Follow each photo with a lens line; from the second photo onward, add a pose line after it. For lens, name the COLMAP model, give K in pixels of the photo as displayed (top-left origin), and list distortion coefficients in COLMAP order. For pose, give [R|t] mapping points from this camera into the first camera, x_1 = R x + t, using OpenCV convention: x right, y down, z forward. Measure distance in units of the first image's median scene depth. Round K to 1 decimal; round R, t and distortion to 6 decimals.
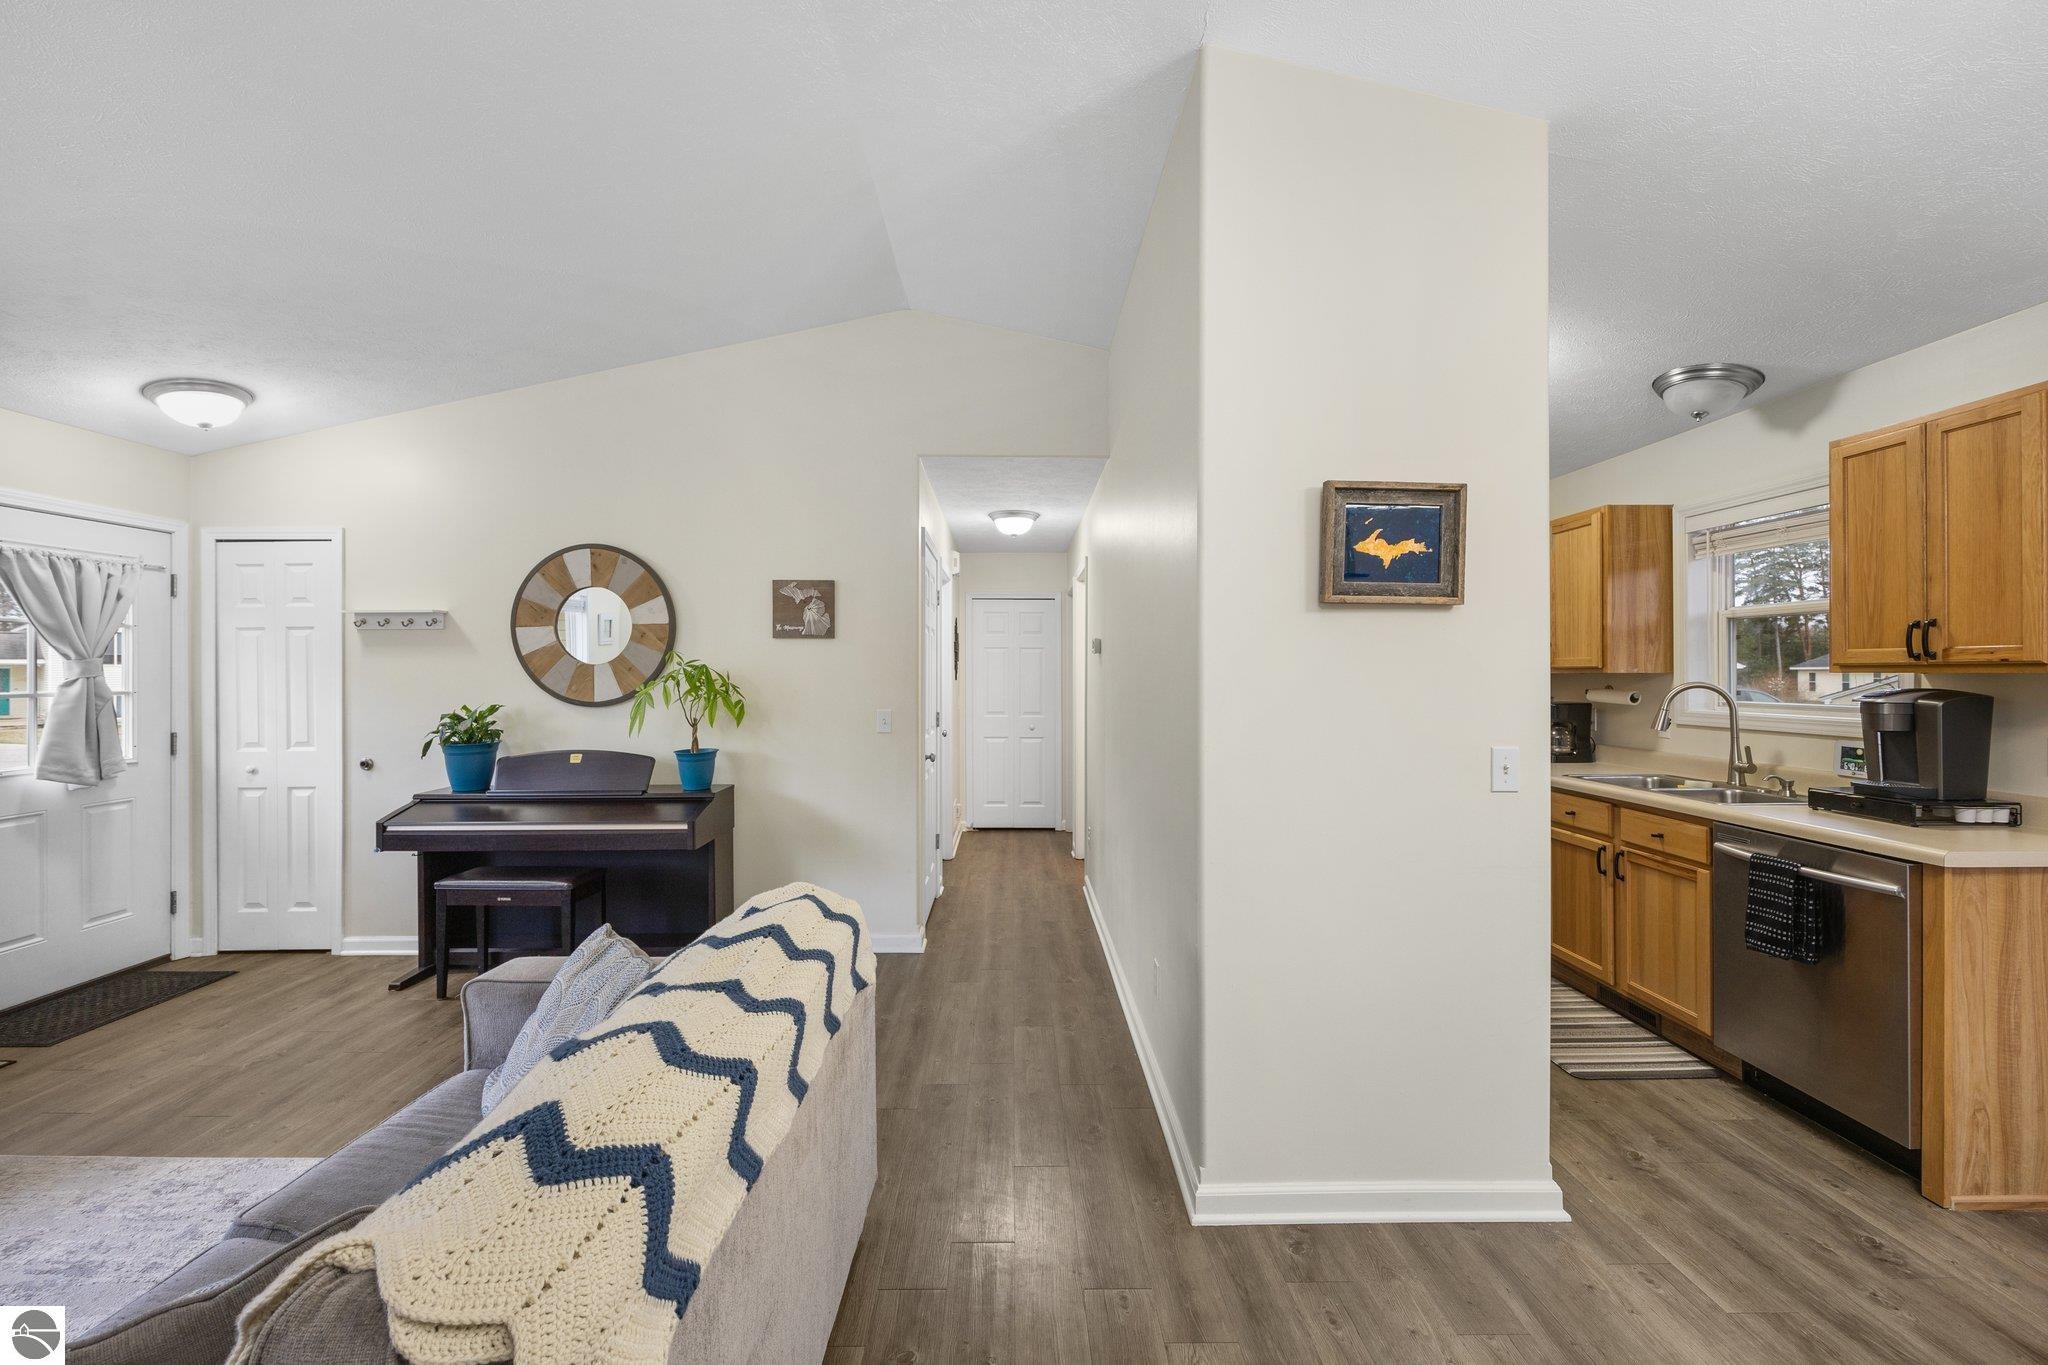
lens RADIAL K [[824.3, 0, 1017.6], [0, 824.3, 670.7], [0, 0, 1]] dist [-0.002071, -0.000055]
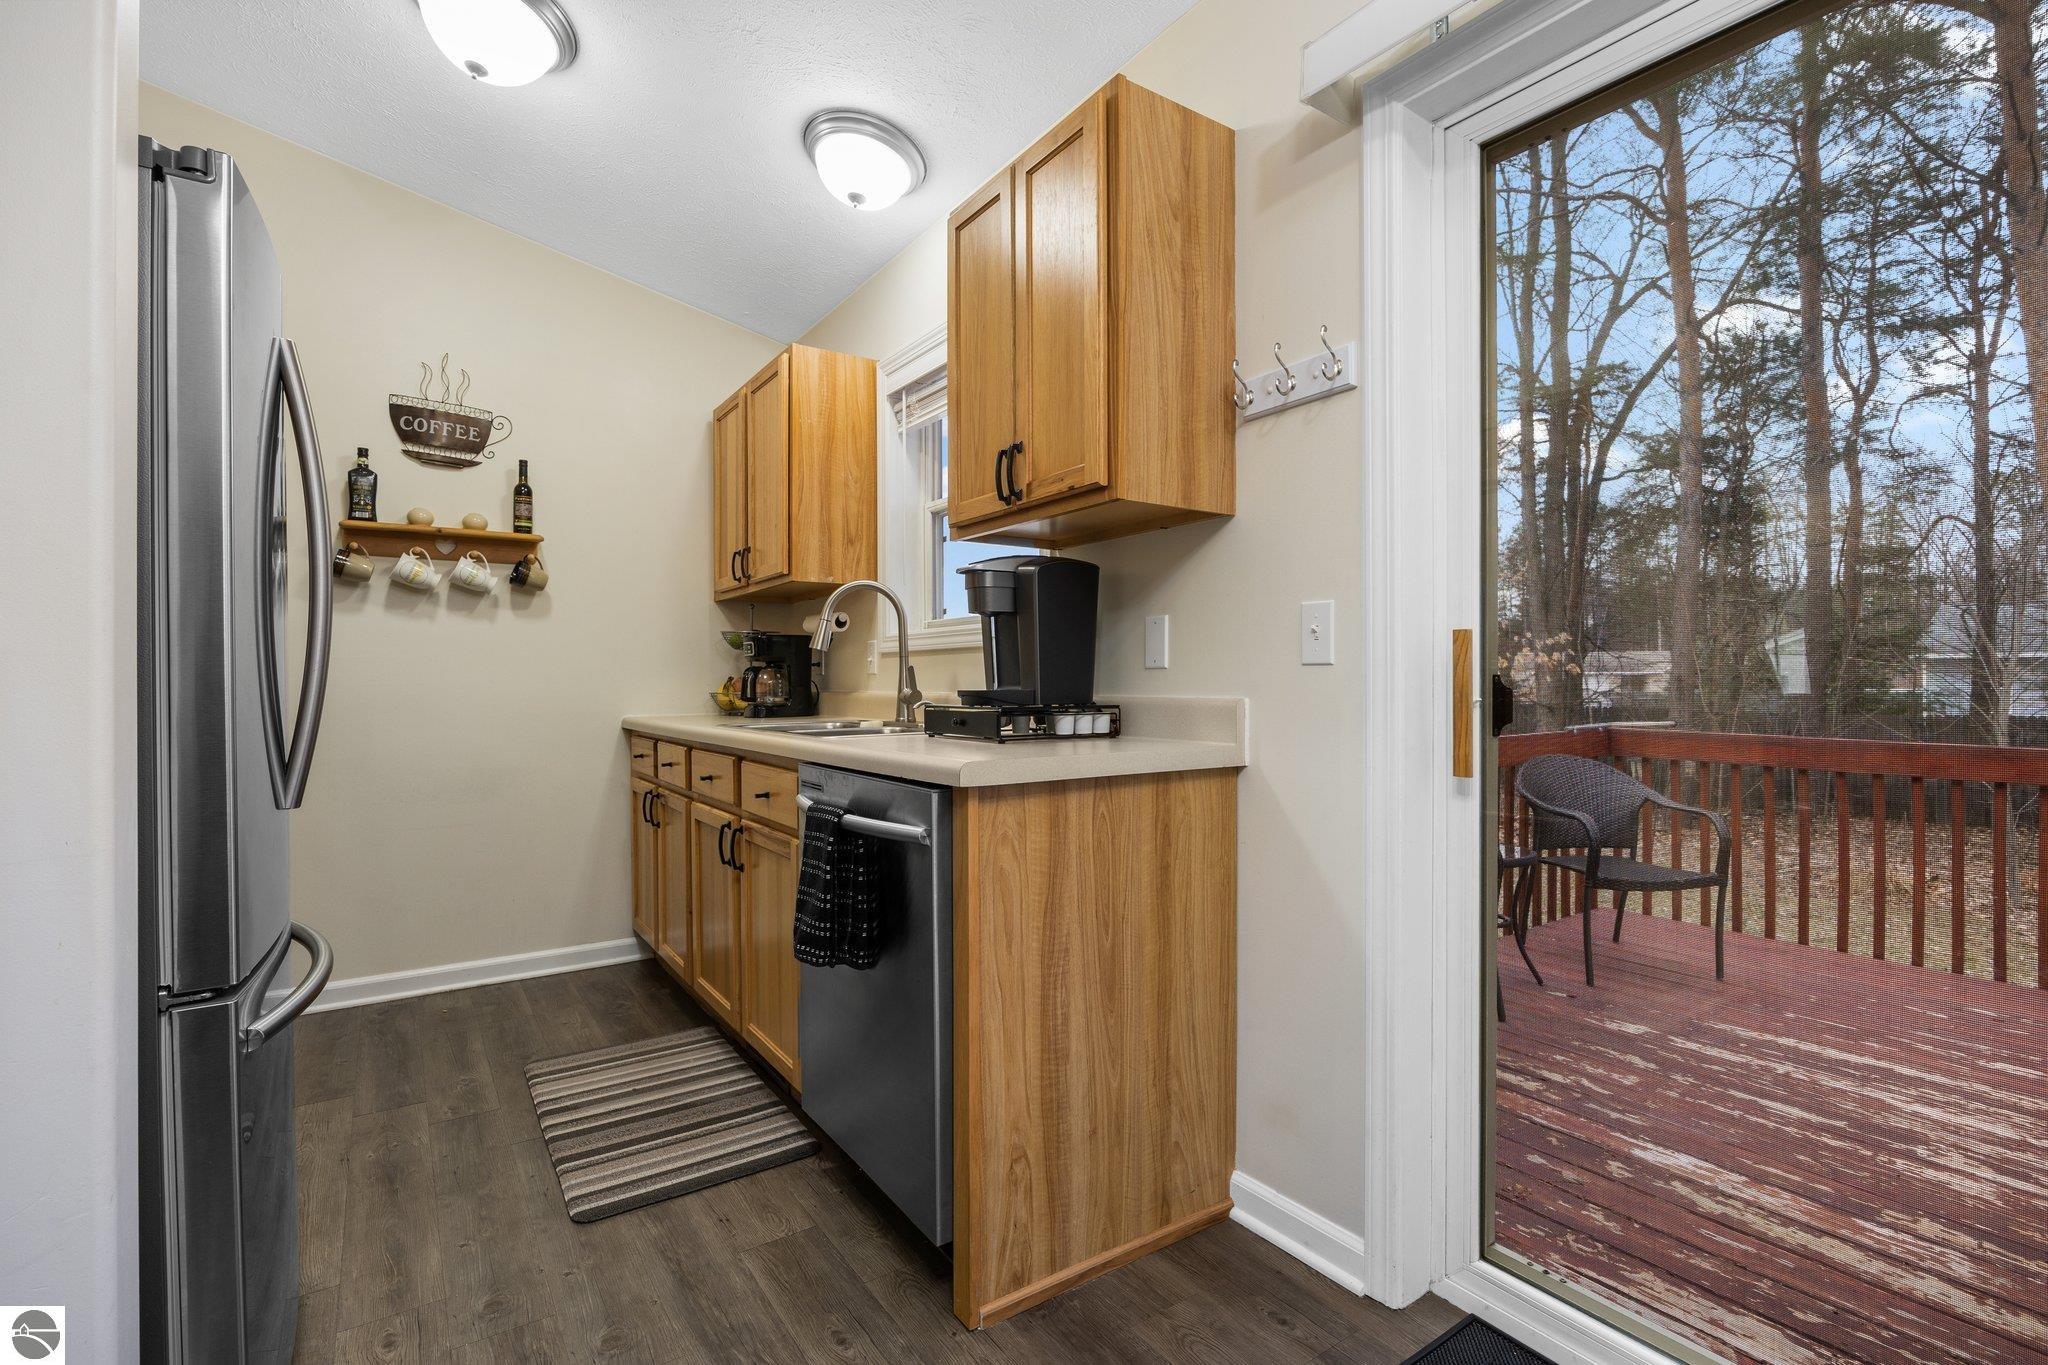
lens RADIAL K [[937.1, 0, 1034.6], [0, 937.1, 682.7], [0, 0, 1]] dist [-0.011805, 0.000433]
pose [[0.827136, -0.001026, 0.562000, 0.606658], [0.000010, 0.999998, 0.001810, 0.123991], [-0.562001, -0.001492, 0.827135, 0.302490]]
